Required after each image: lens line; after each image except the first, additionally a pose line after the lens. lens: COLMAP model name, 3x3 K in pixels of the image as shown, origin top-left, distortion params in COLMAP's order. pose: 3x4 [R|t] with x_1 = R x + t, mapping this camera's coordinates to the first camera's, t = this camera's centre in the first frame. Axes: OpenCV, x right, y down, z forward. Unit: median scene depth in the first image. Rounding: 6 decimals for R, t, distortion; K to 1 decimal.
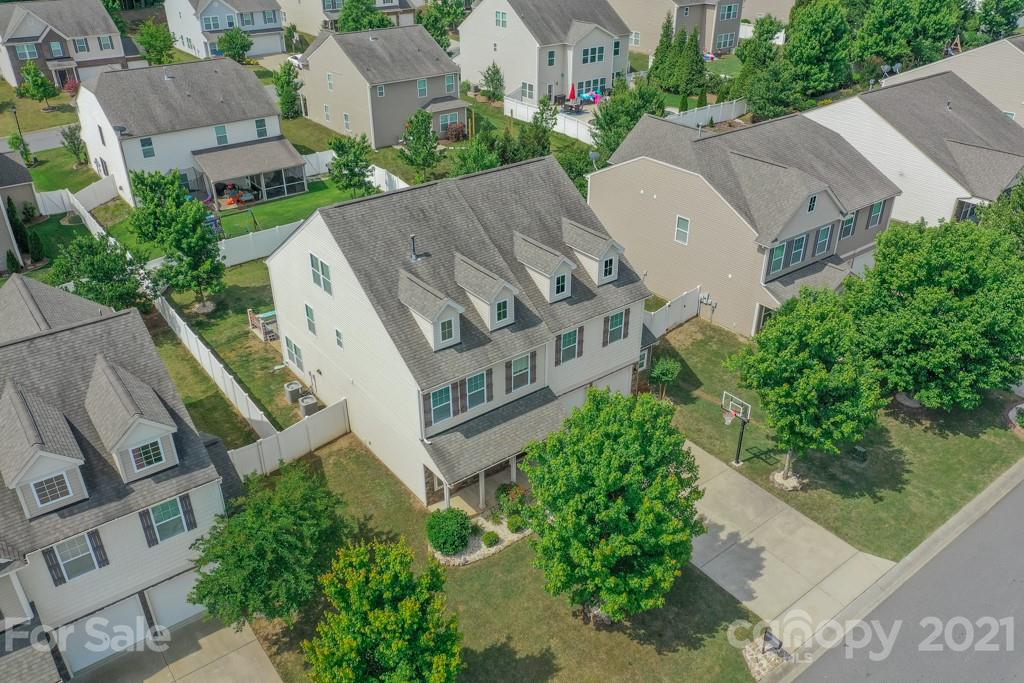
lens RADIAL K [[805.2, 0, 505.0], [0, 805.2, 340.7], [0, 0, 1]] dist [0.004554, 0.004373]
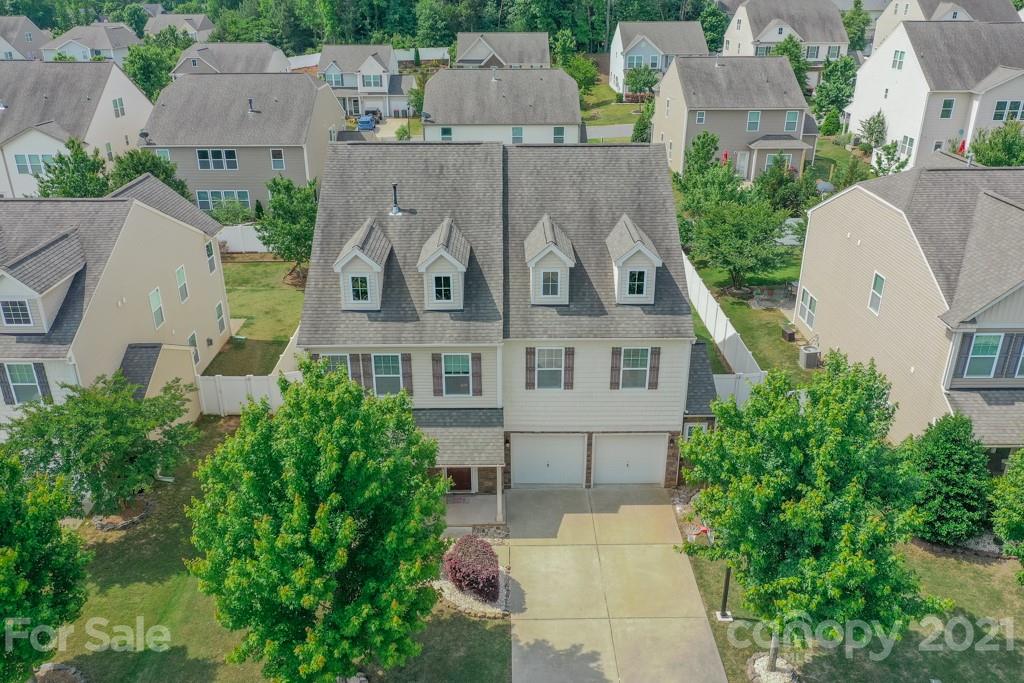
lens RADIAL K [[805.2, 0, 505.0], [0, 805.2, 340.7], [0, 0, 1]] dist [0.004554, 0.004373]
pose [[0.800948, 0.246318, -0.545720, 0.257669], [-0.297428, 0.954728, -0.005603, -0.000840], [0.519634, 0.166801, 0.837949, 0.197734]]
